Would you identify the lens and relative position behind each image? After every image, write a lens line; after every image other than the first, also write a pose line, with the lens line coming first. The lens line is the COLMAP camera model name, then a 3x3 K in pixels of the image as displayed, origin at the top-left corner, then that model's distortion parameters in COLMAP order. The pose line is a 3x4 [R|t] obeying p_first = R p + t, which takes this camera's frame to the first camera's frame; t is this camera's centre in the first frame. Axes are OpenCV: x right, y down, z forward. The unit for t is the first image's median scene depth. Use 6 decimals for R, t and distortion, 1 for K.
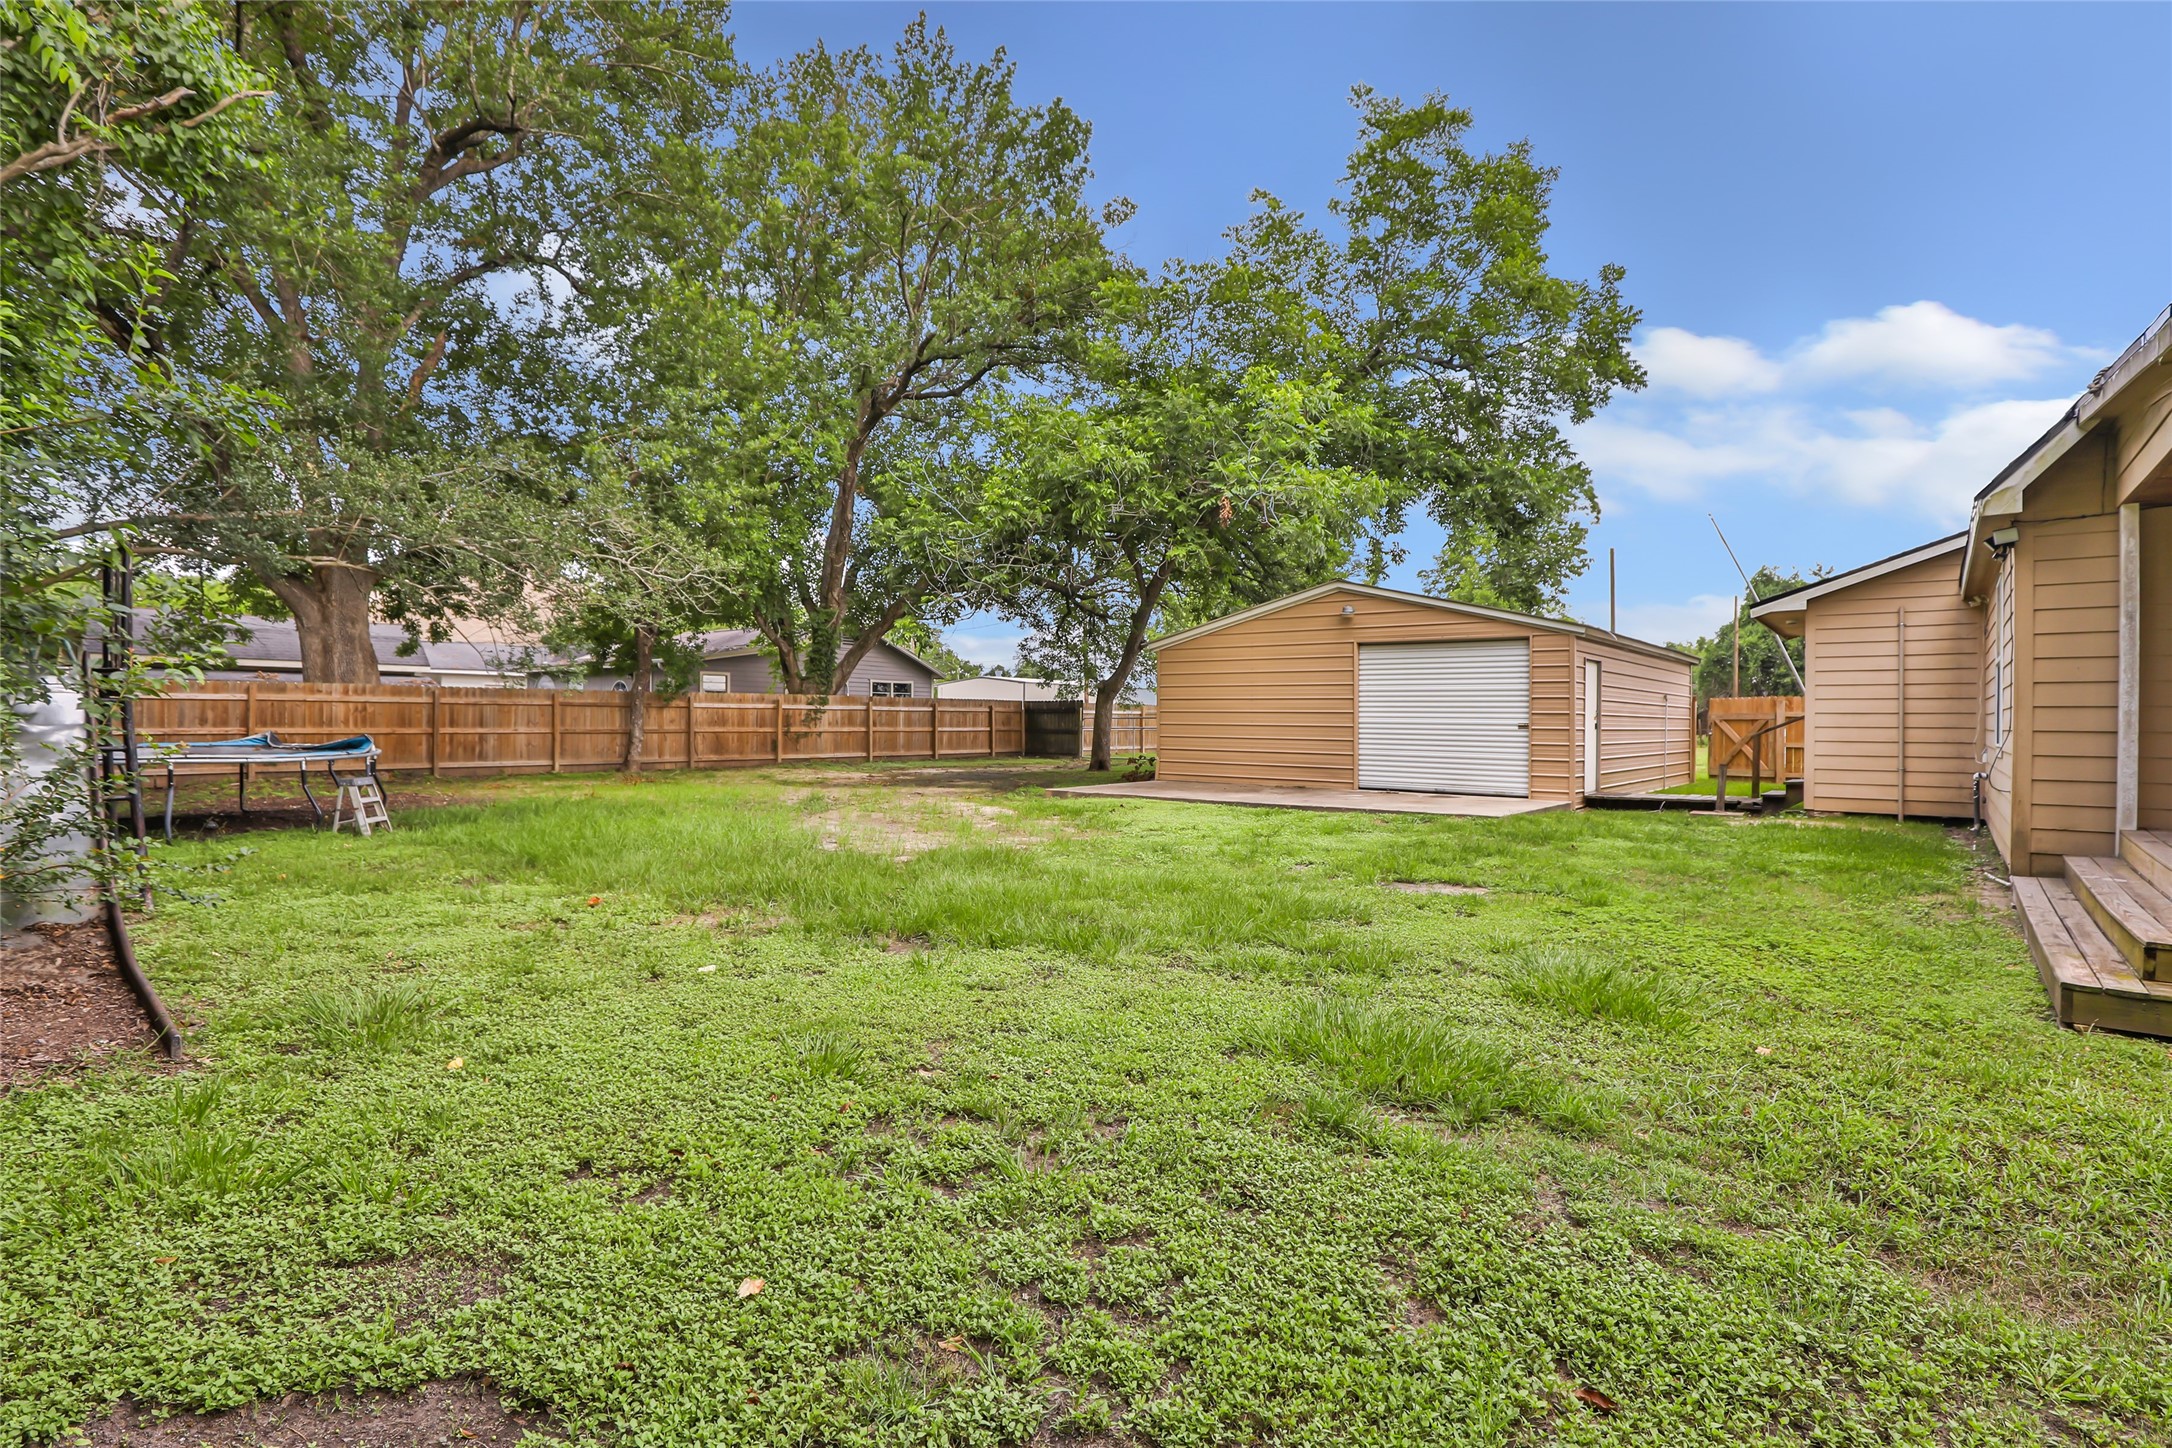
lens RADIAL K [[1079.9, 0, 1086.0], [0, 1079.9, 724.0], [0, 0, 1]] dist [-0.024521, -0.000570]
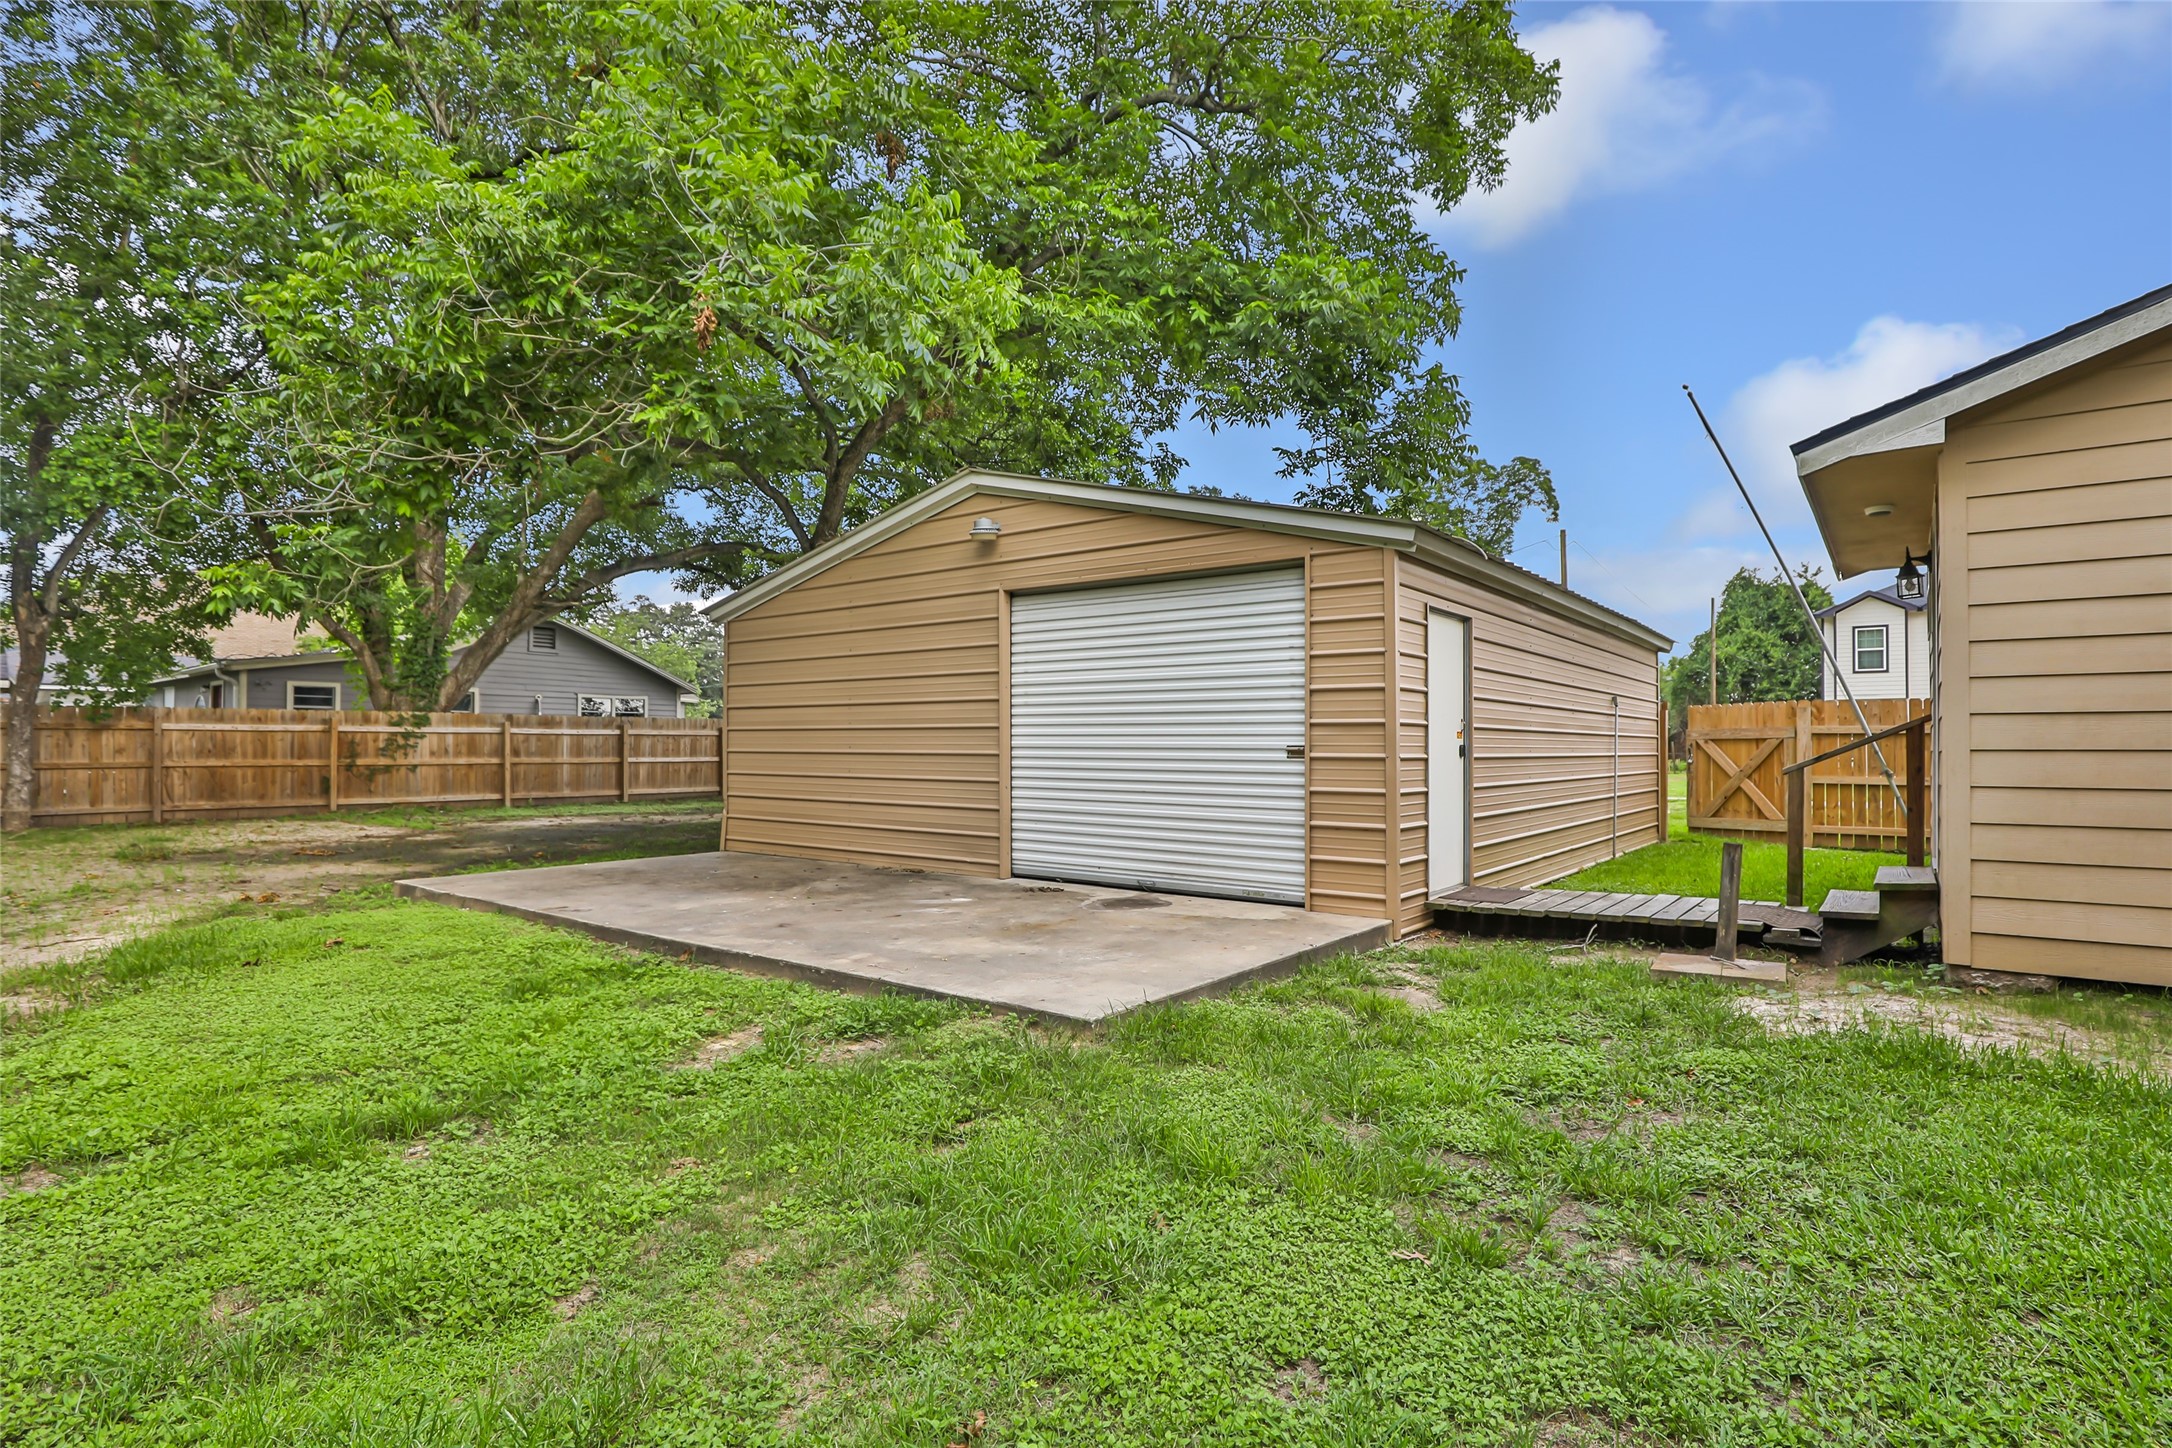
lens RADIAL K [[1079.9, 0, 1086.0], [0, 1079.9, 724.0], [0, 0, 1]] dist [-0.024521, -0.000570]
pose [[0.999802, -0.005501, 0.019107, 0.196192], [0.005969, 0.999681, -0.024522, 0.000549], [-0.018966, 0.024631, 0.999517, 0.342859]]
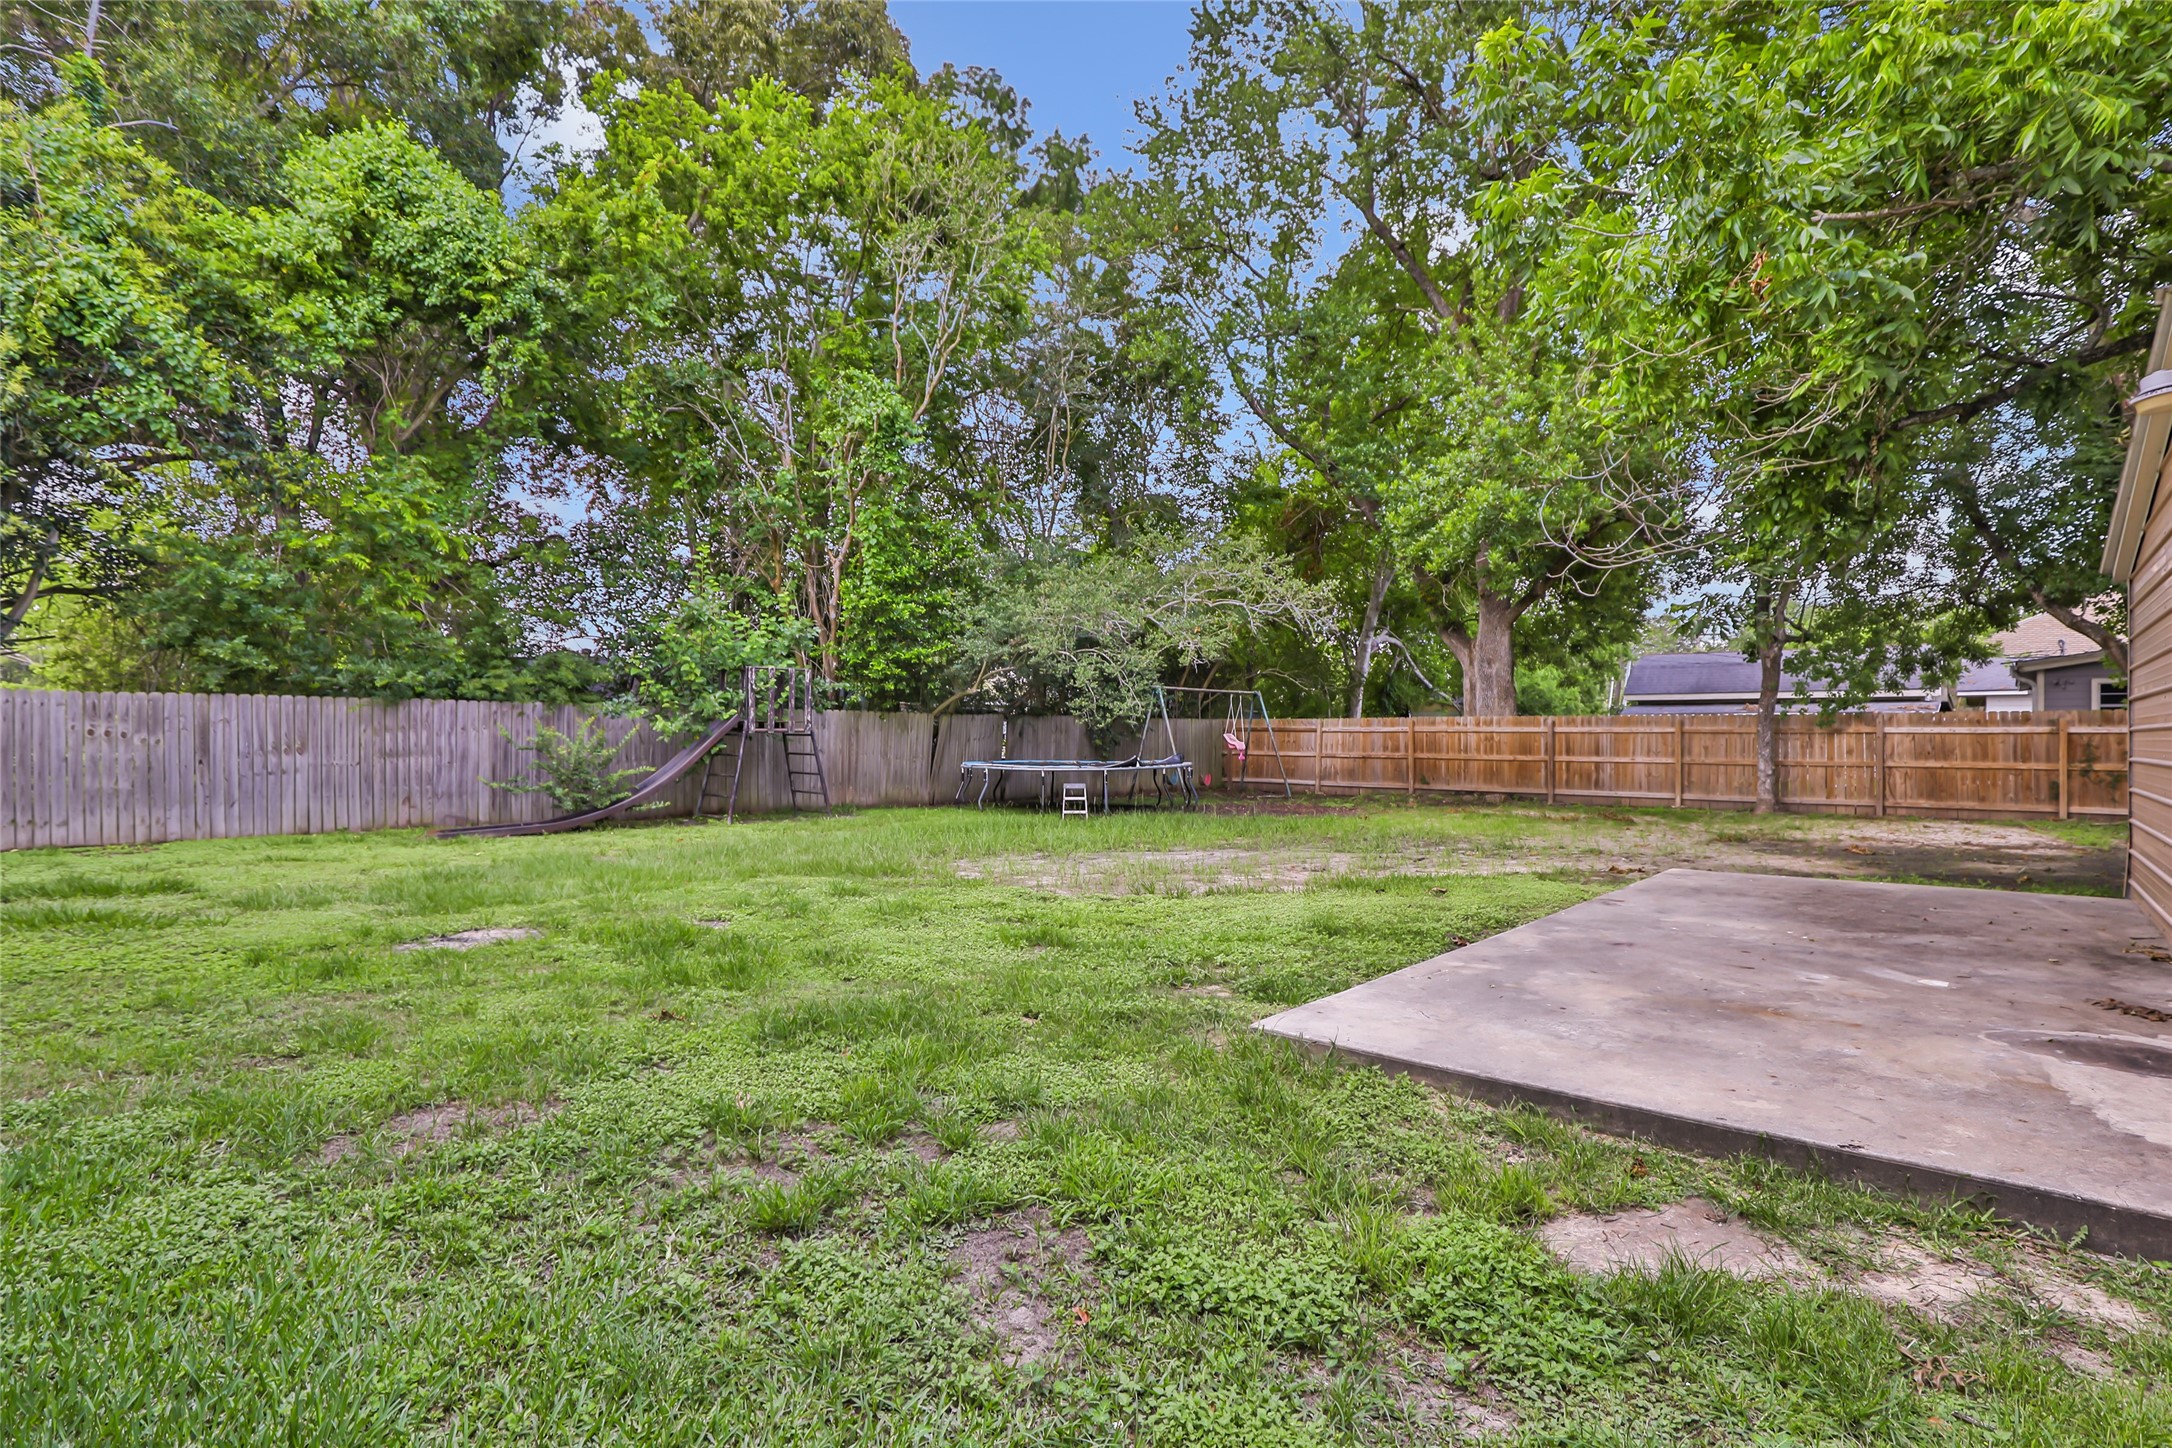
lens RADIAL K [[1048.6, 0, 1086.0], [0, 1048.6, 724.0], [0, 0, 1]] dist [-0.029010, -0.000186]
pose [[-0.002794, -0.021202, -0.999771, 0.344489], [-0.010443, 0.999721, -0.021172, -0.001060], [0.999942, 0.010382, -0.003015, 0.467949]]
